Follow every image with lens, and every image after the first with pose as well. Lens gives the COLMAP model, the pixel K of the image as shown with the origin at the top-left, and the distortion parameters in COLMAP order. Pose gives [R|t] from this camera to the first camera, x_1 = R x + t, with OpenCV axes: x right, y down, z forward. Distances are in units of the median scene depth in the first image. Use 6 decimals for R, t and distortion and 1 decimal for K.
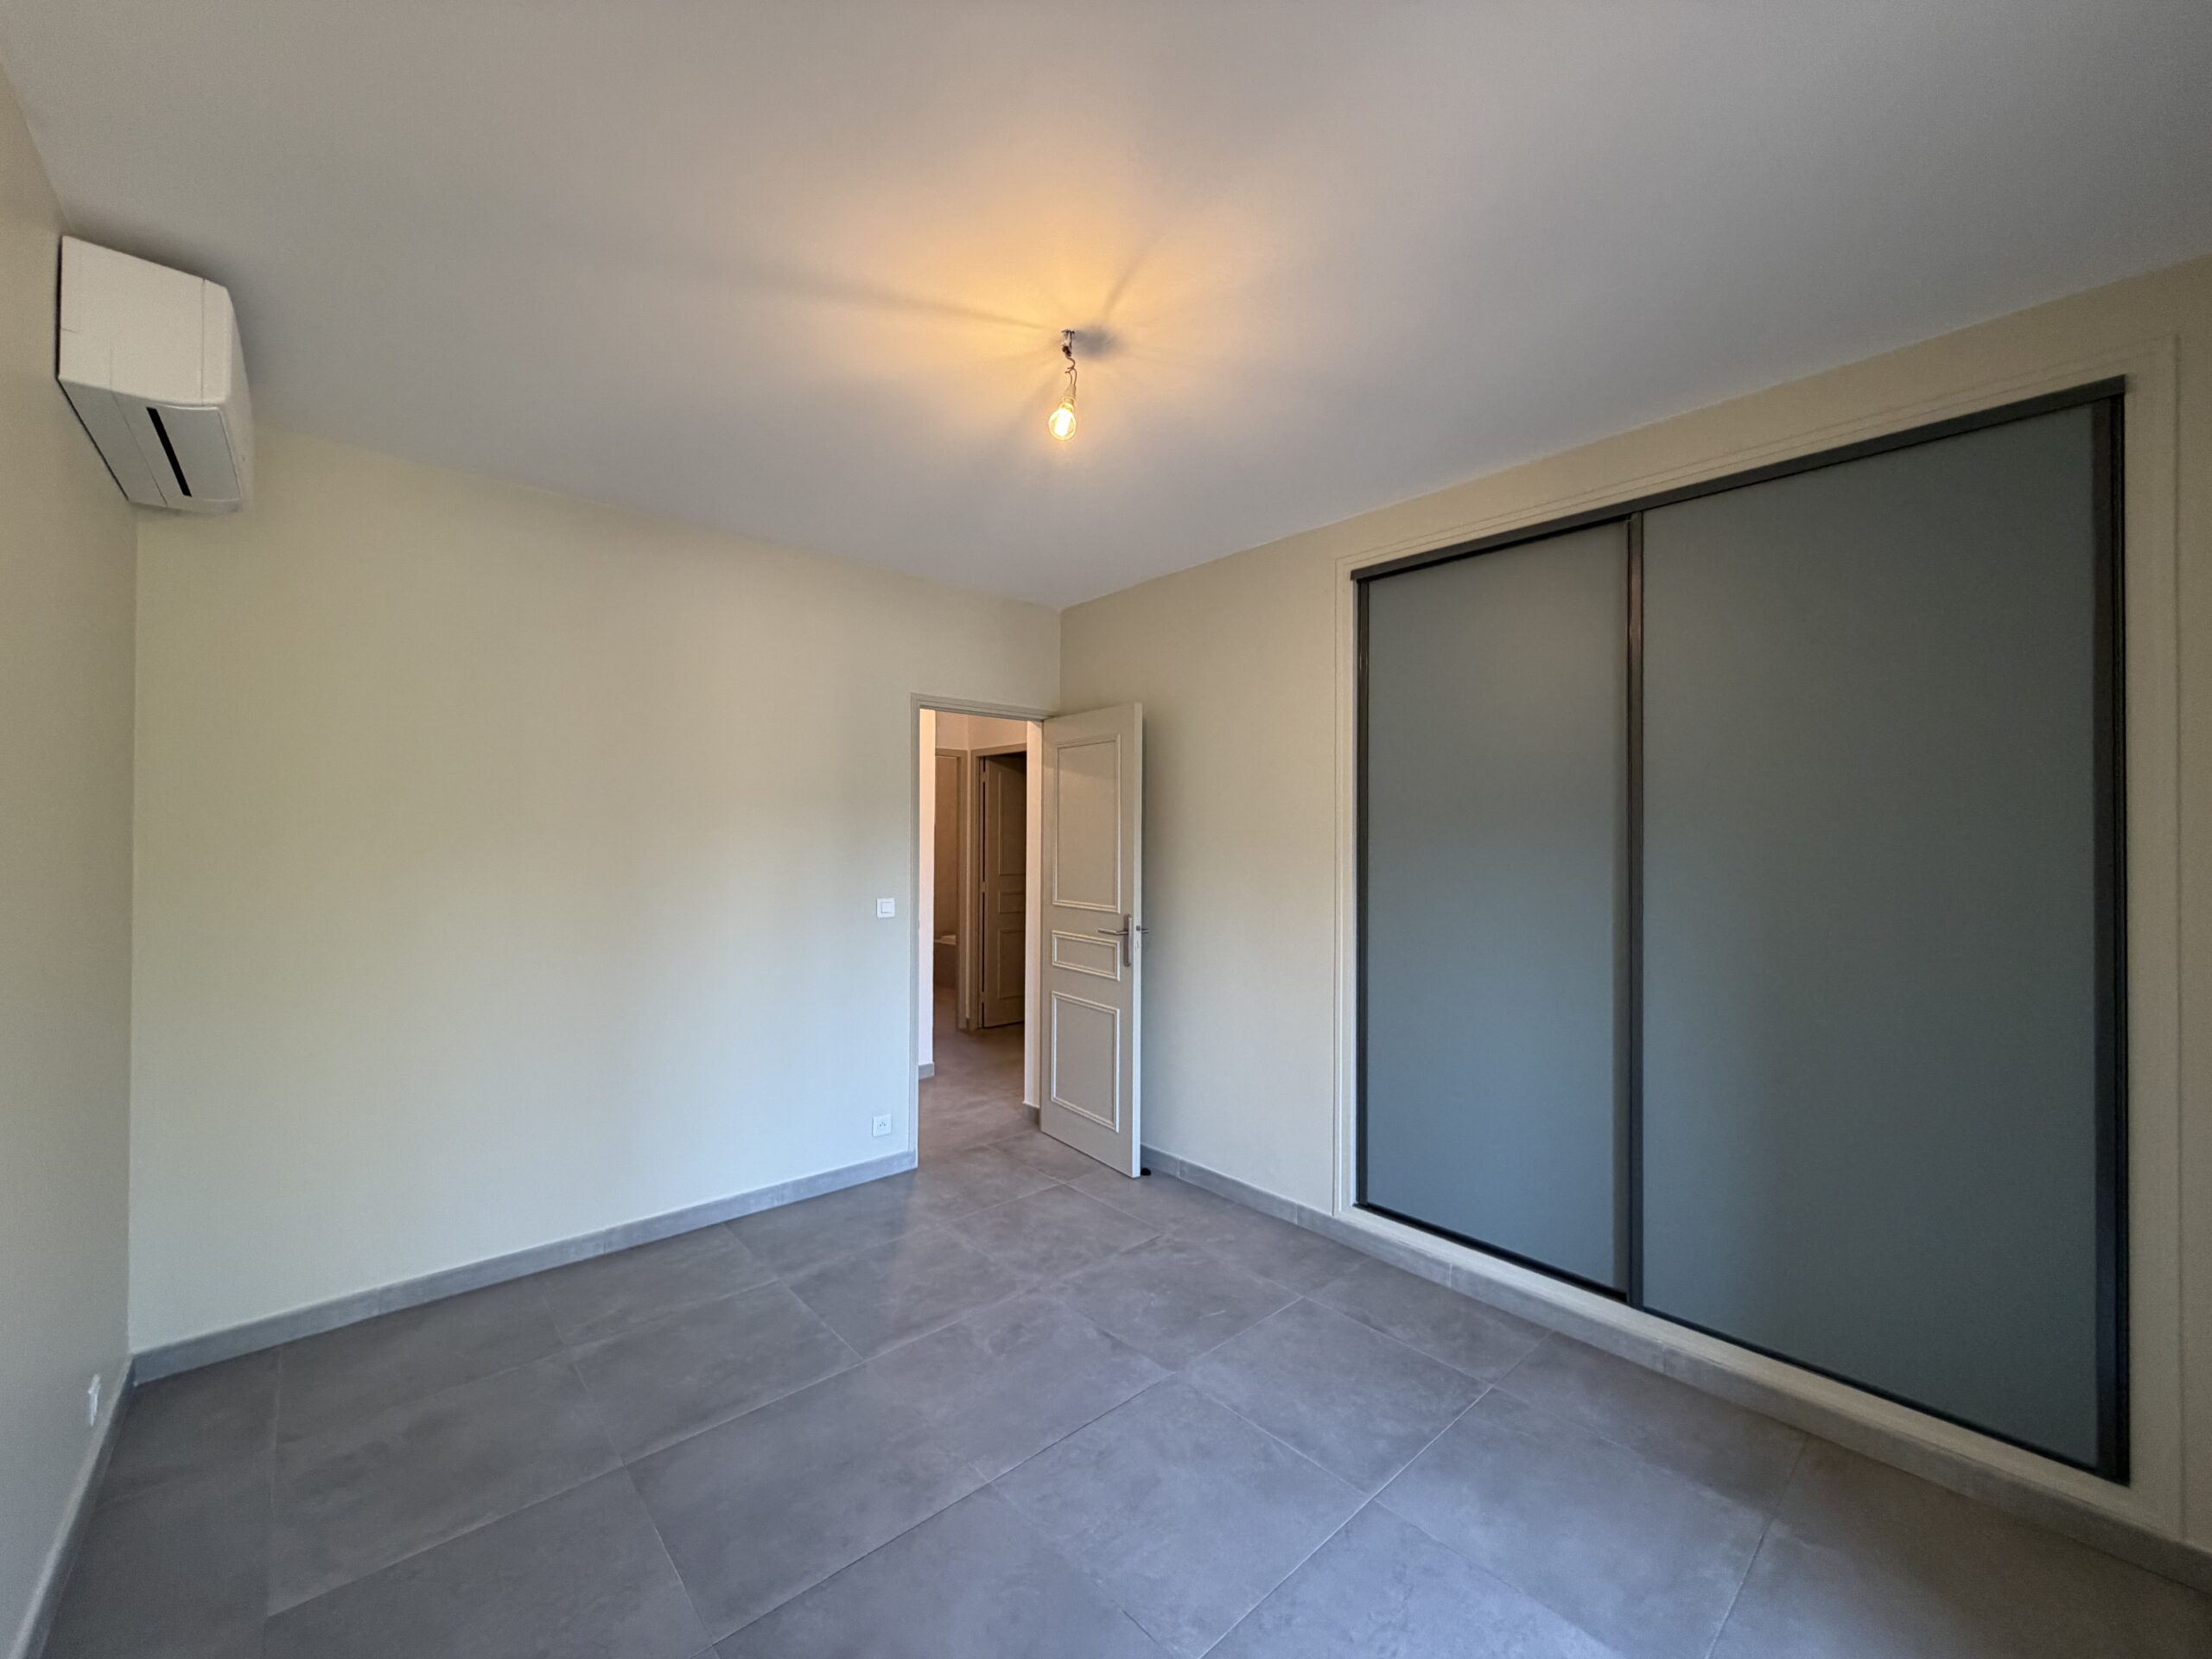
lens RADIAL K [[879.1, 0, 1104.5], [0, 879.1, 827.7], [0, 0, 1]] dist [-0.000337, 0.000073]
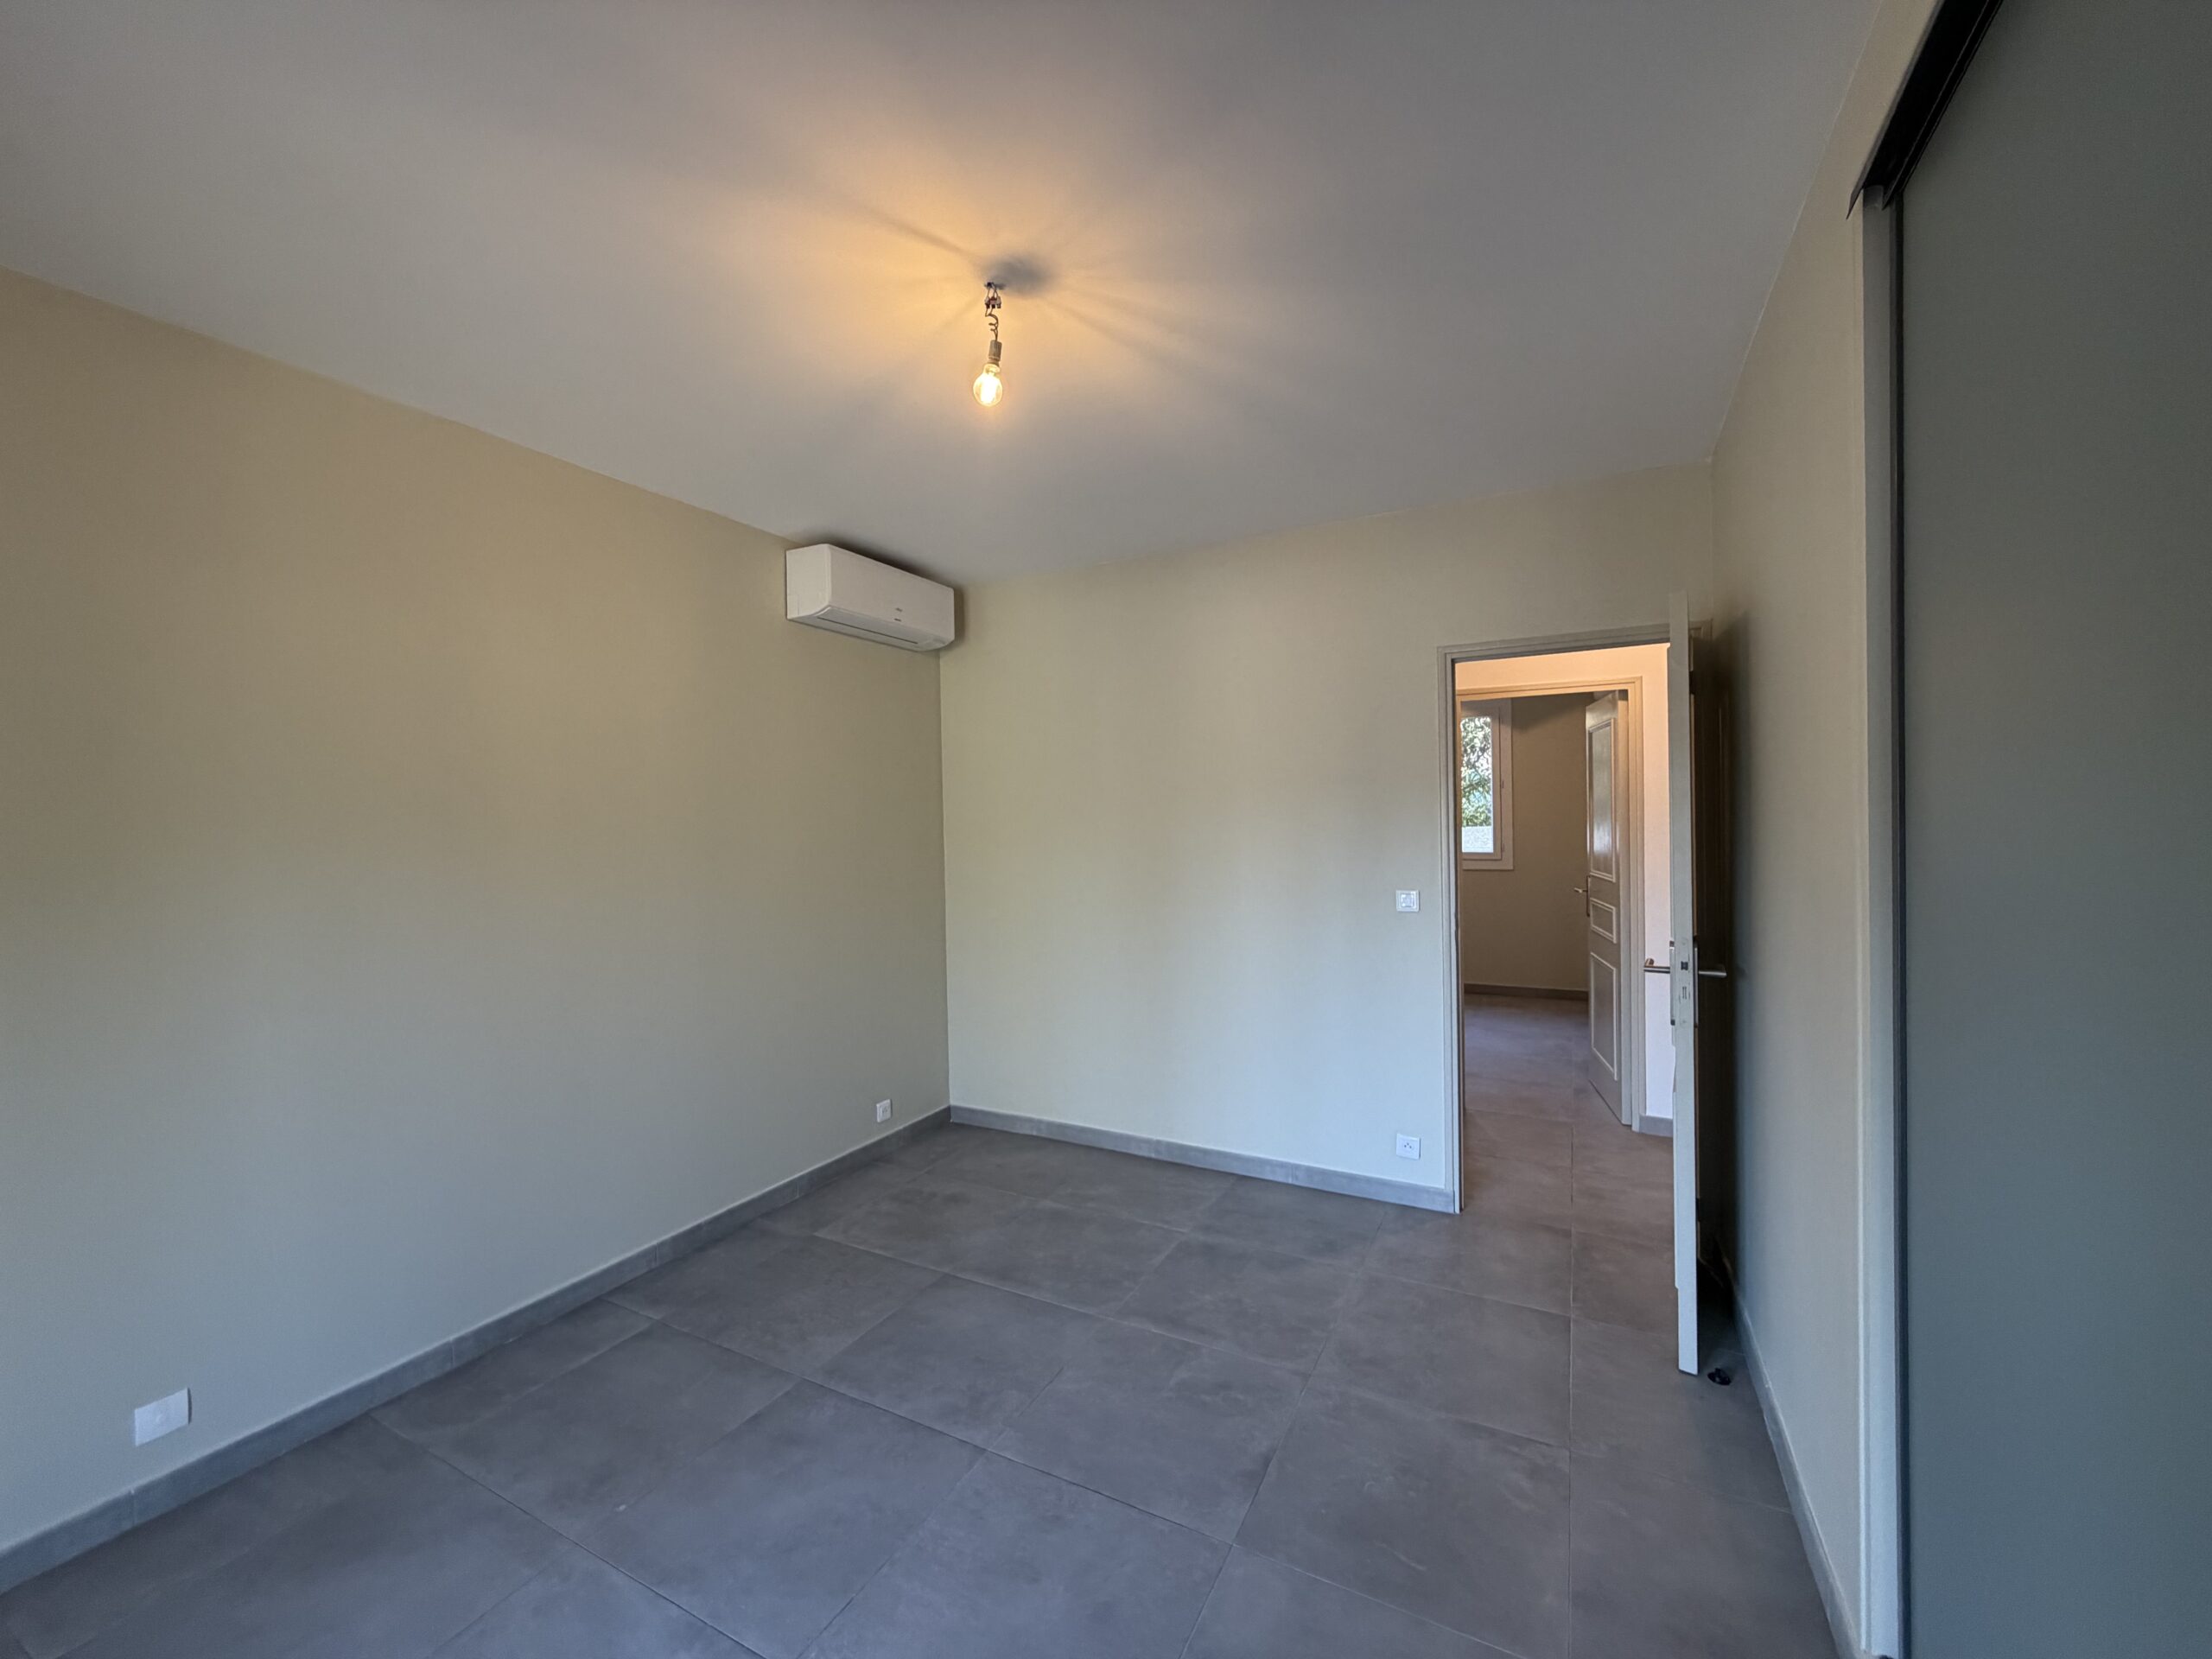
lens RADIAL K [[879.1, 0, 1100.8], [0, 879.1, 830.4], [0, 0, 1]] dist [-0.000337, 0.000073]
pose [[0.337851, -0.000611, -0.941199, 0.630371], [0.030004, 0.999499, 0.010122, 0.004499], [0.940721, -0.031660, 0.337700, 0.563640]]
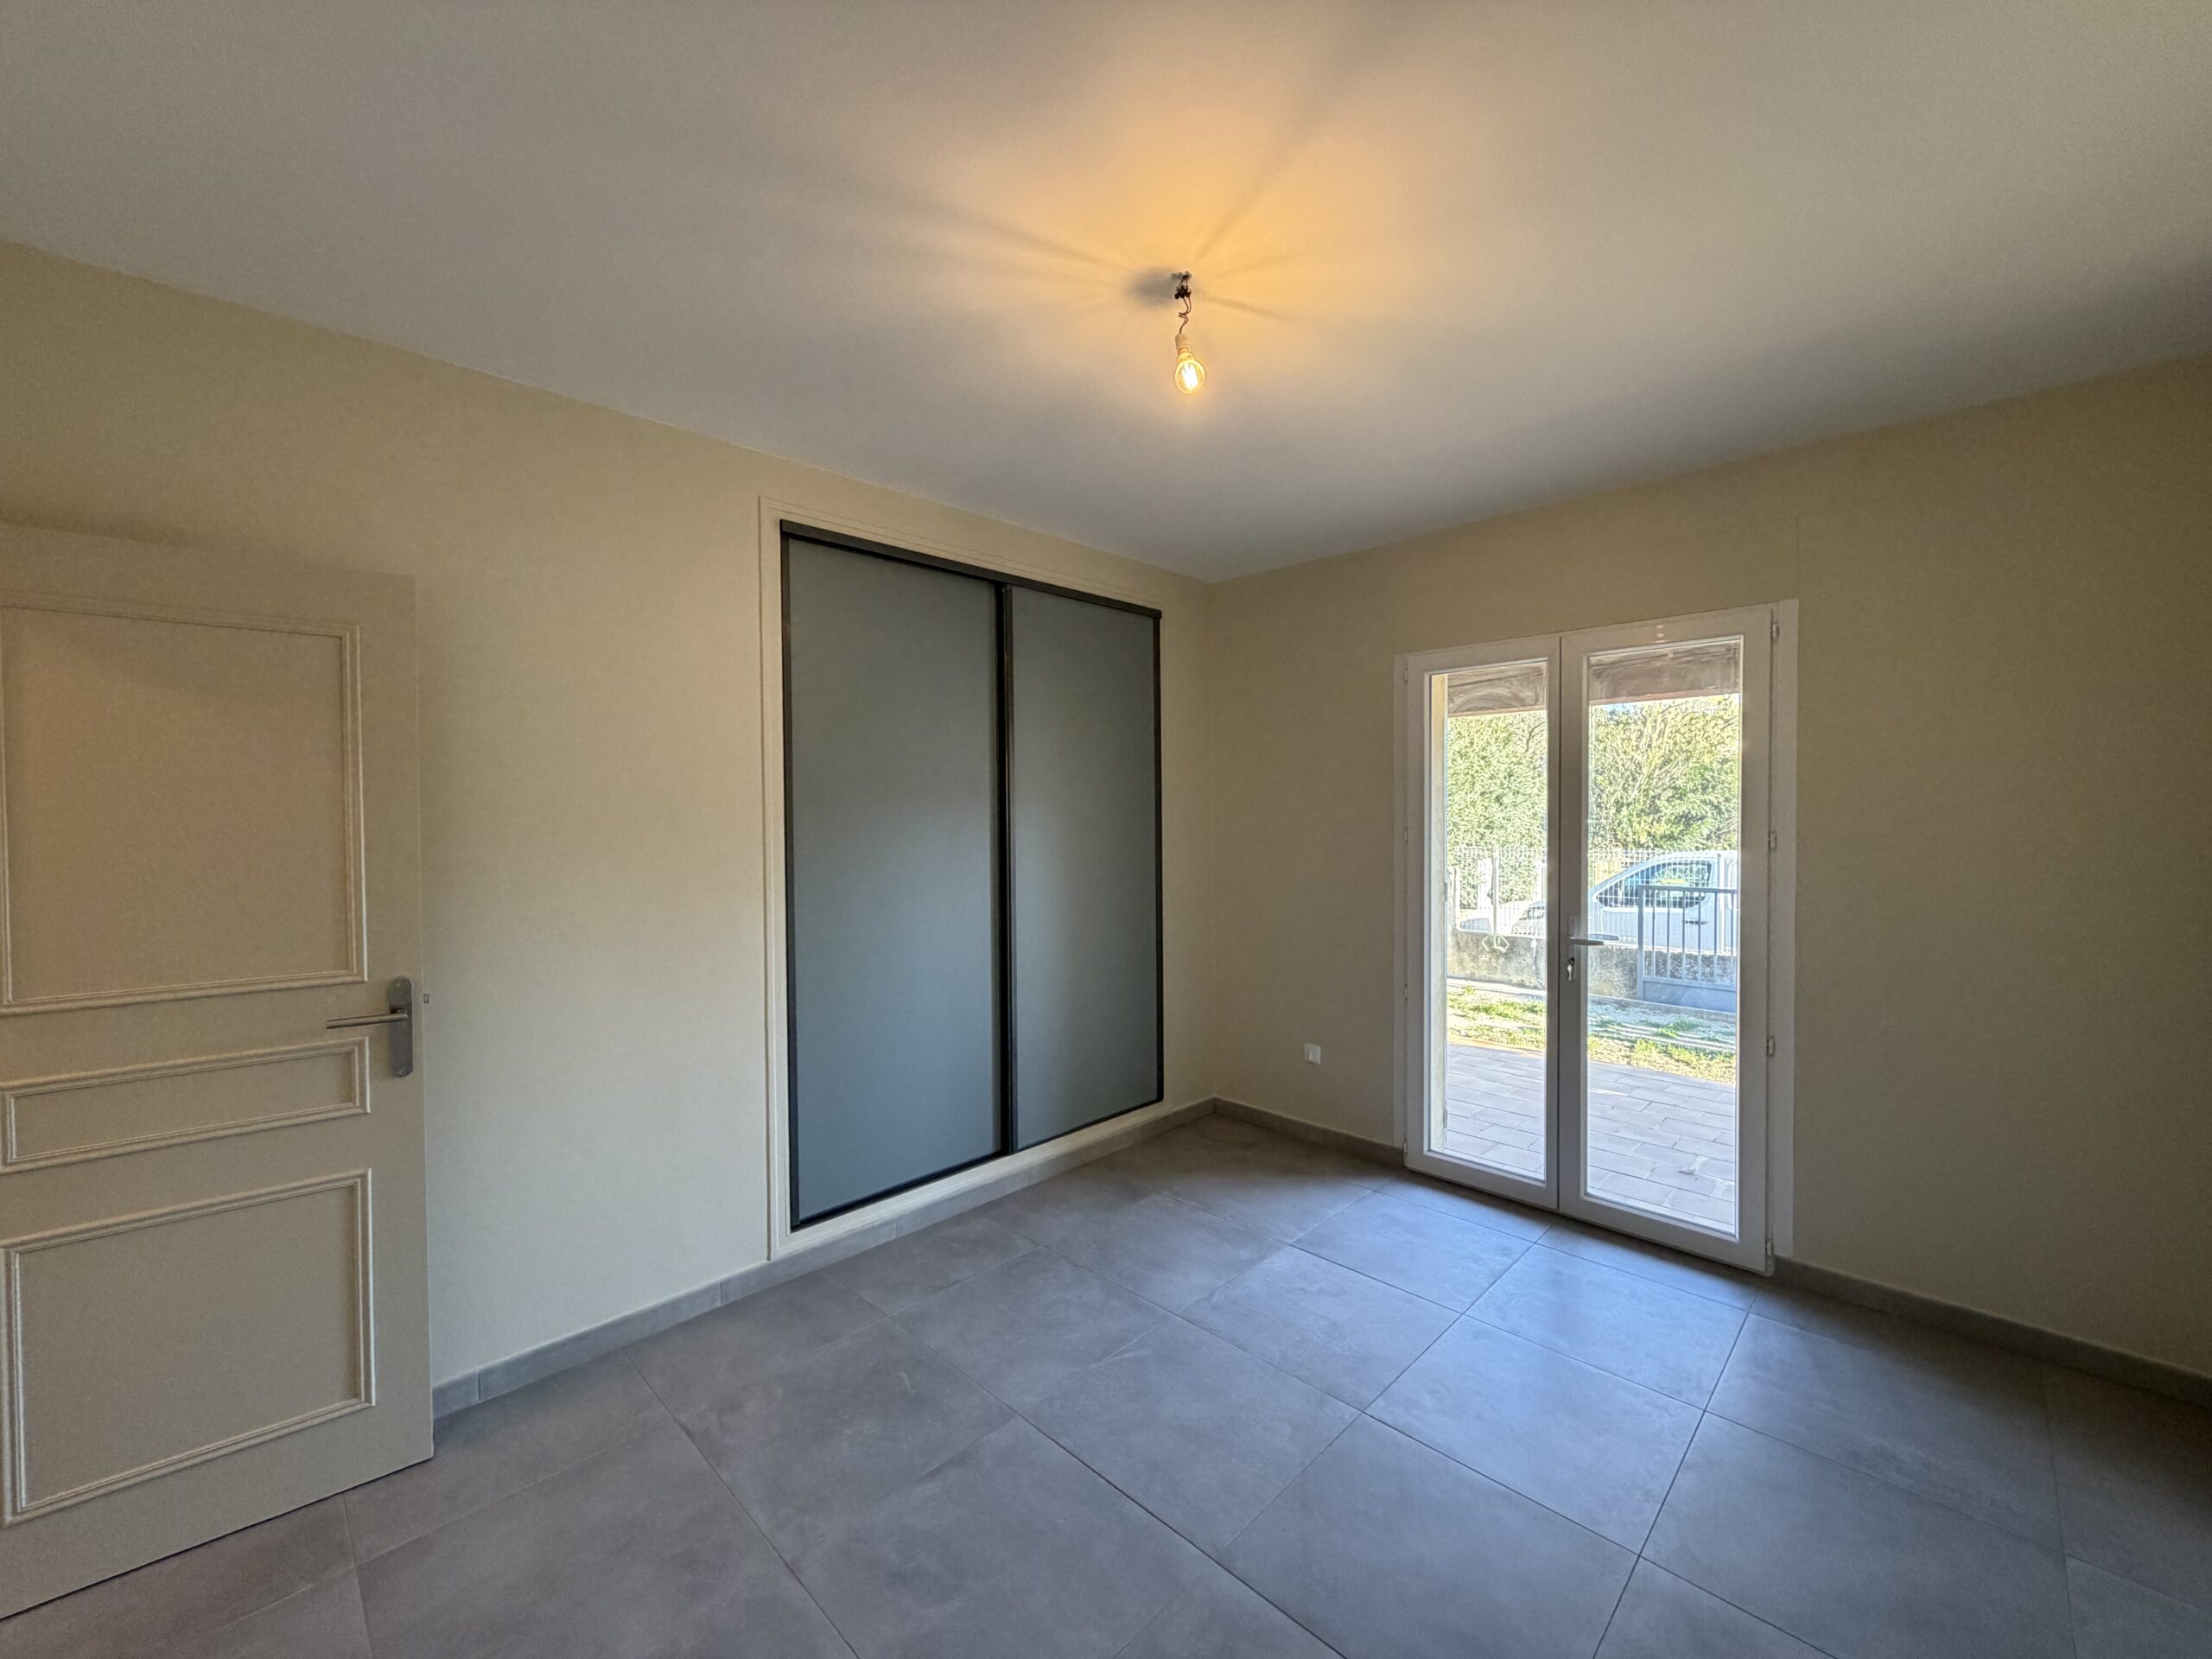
lens RADIAL K [[879.1, 0, 1103.0], [0, 879.1, 827.5], [0, 0, 1]] dist [-0.000337, 0.000073]
pose [[-0.056907, -0.022077, 0.998135, -0.697902], [-0.004538, 0.999751, 0.021854, -0.005824], [-0.998369, -0.003286, -0.056993, 0.822503]]
